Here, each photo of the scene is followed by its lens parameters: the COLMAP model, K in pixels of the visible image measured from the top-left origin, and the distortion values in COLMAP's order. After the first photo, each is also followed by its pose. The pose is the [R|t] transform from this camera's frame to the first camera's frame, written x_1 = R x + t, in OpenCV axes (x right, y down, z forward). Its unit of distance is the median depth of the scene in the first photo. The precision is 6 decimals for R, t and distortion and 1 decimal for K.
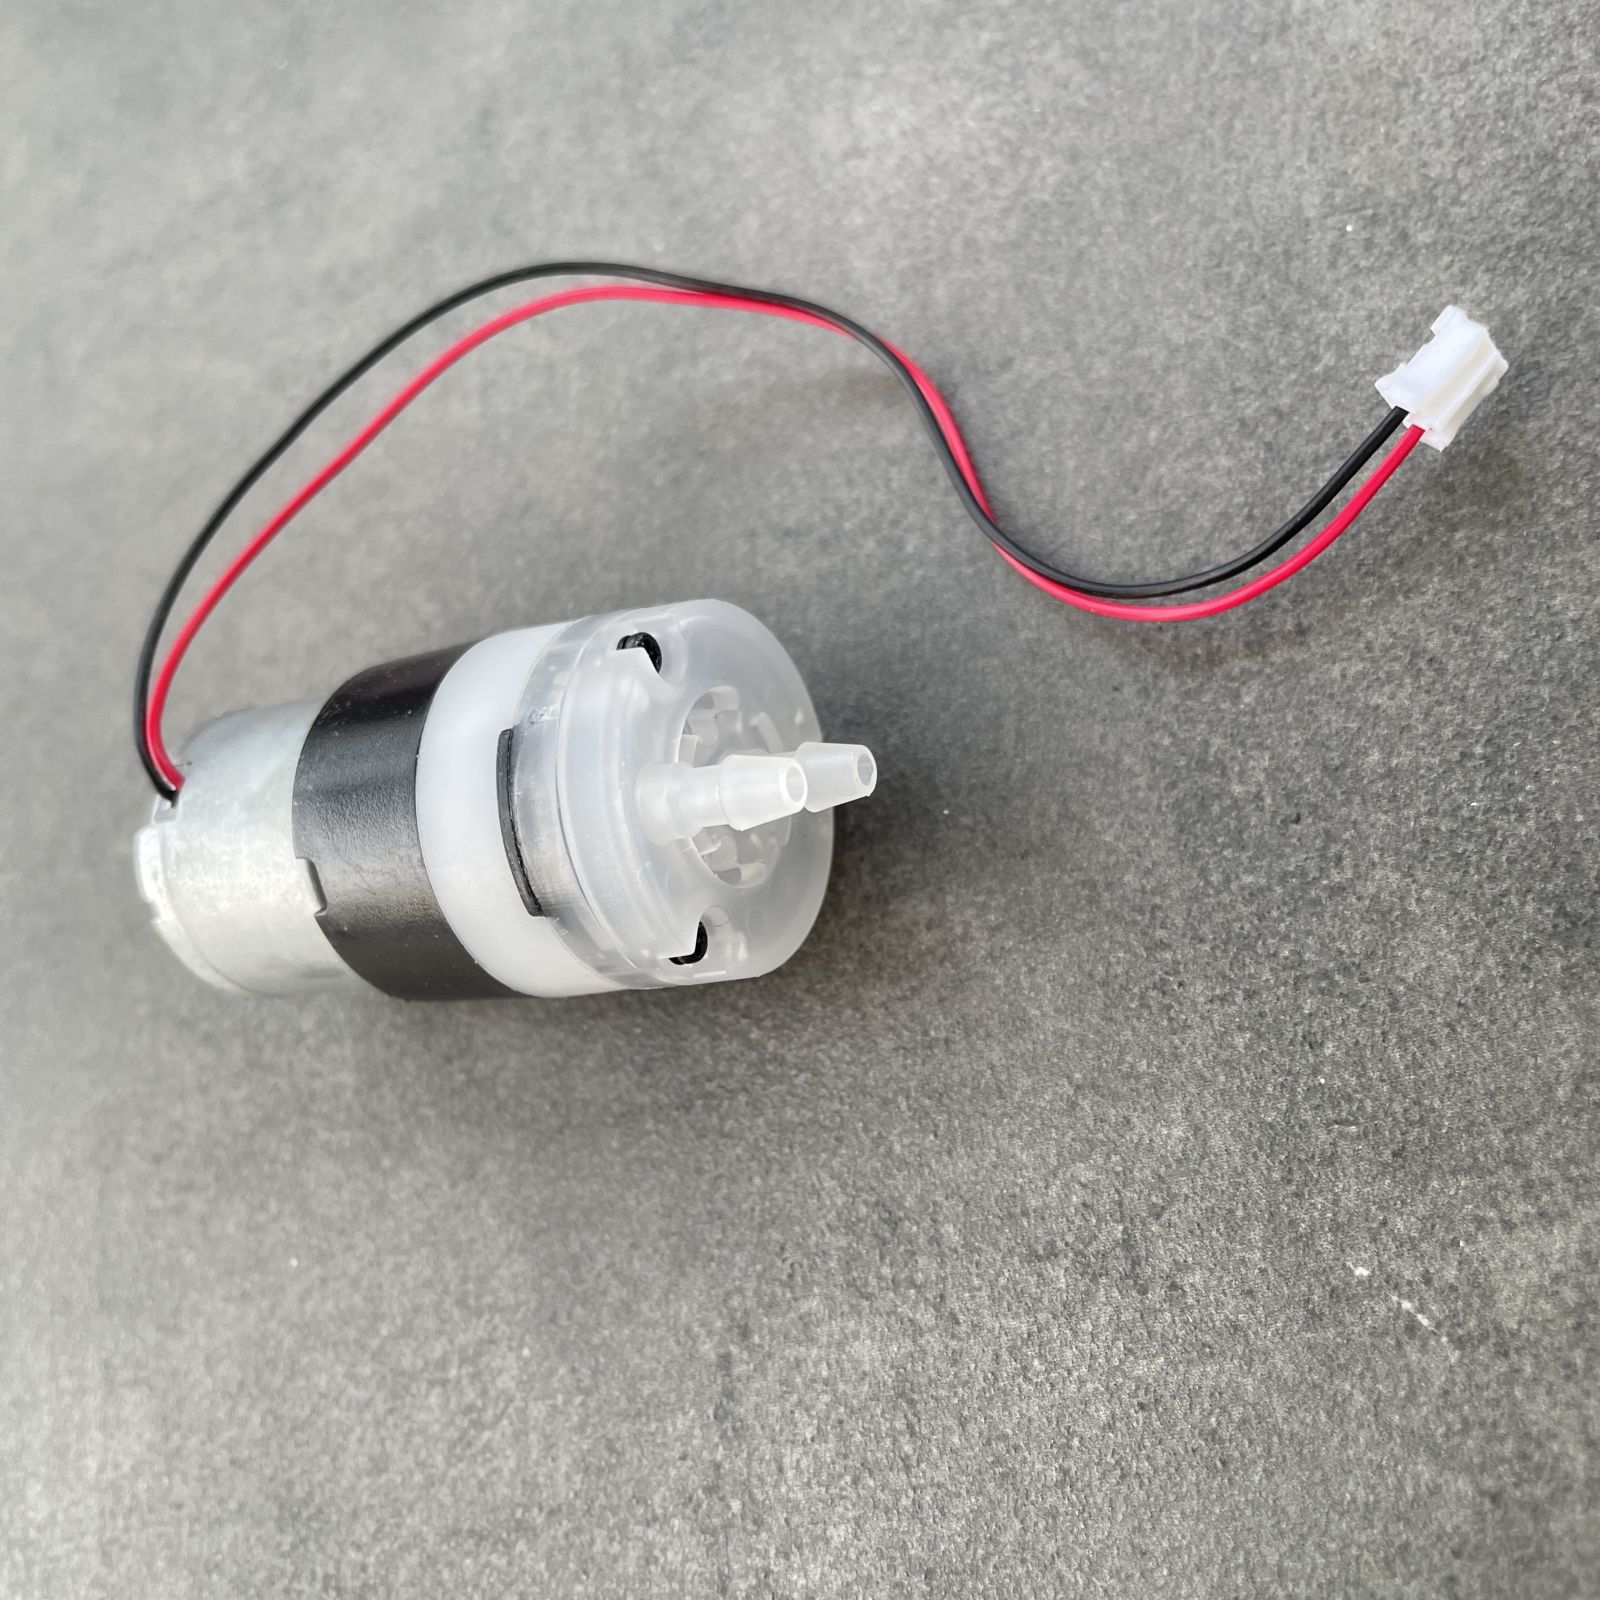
lens RADIAL K [[1668.0, 0, 800.0], [0, 1668.0, 800.0], [0, 0, 1]] dist [0.043316, -0.117485]
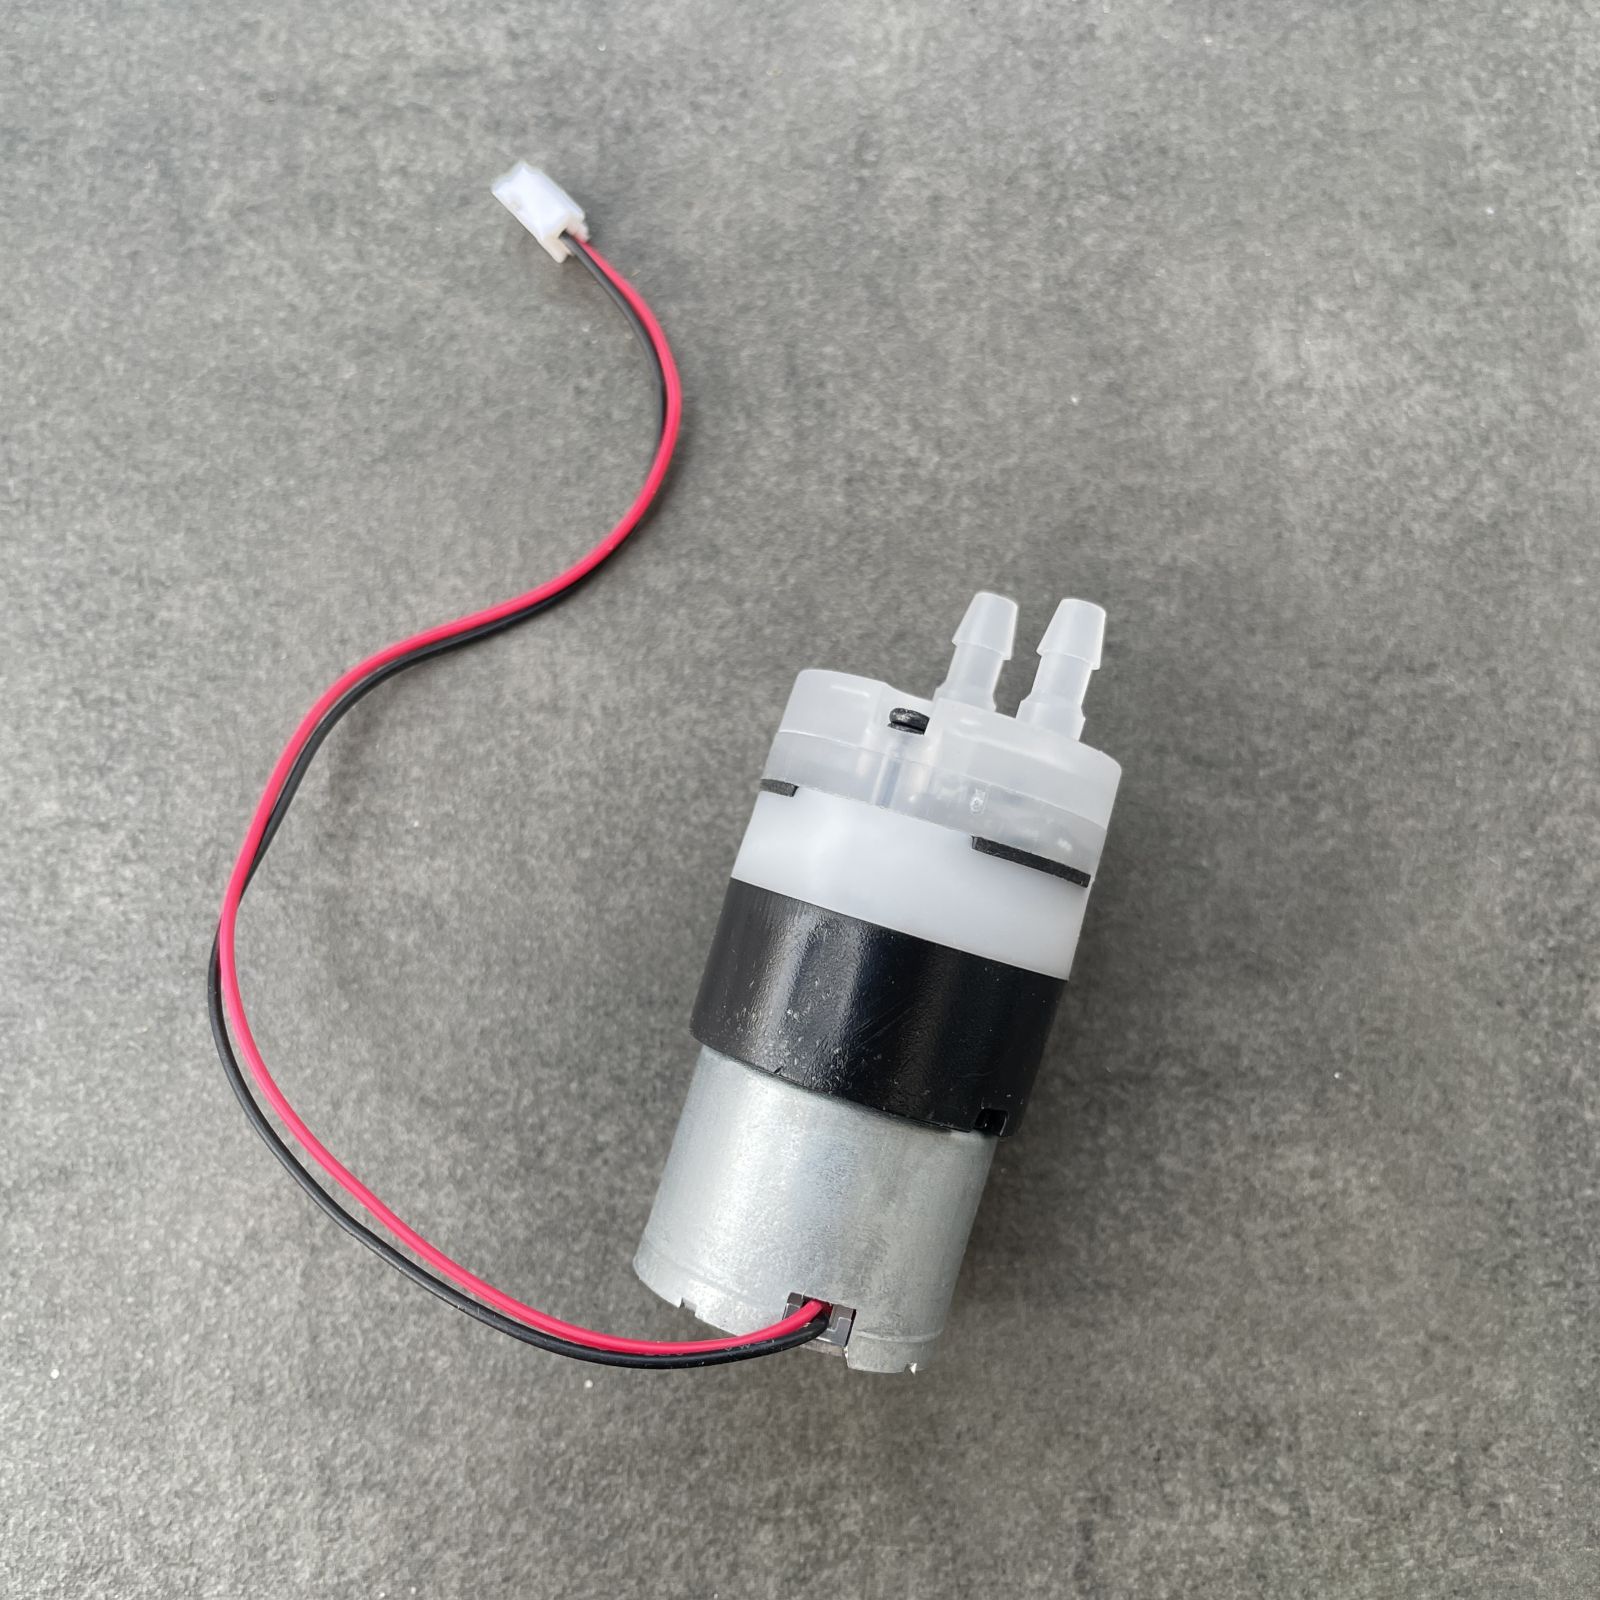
lens RADIAL K [[1668.0, 0, 800.0], [0, 1668.0, 800.0], [0, 0, 1]] dist [0.043316, -0.117485]
pose [[0.883532, 0.139652, 0.447066, -0.787496], [-0.225899, 0.963215, 0.145558, -0.261935], [-0.410293, -0.229597, 0.882579, 0.182862]]
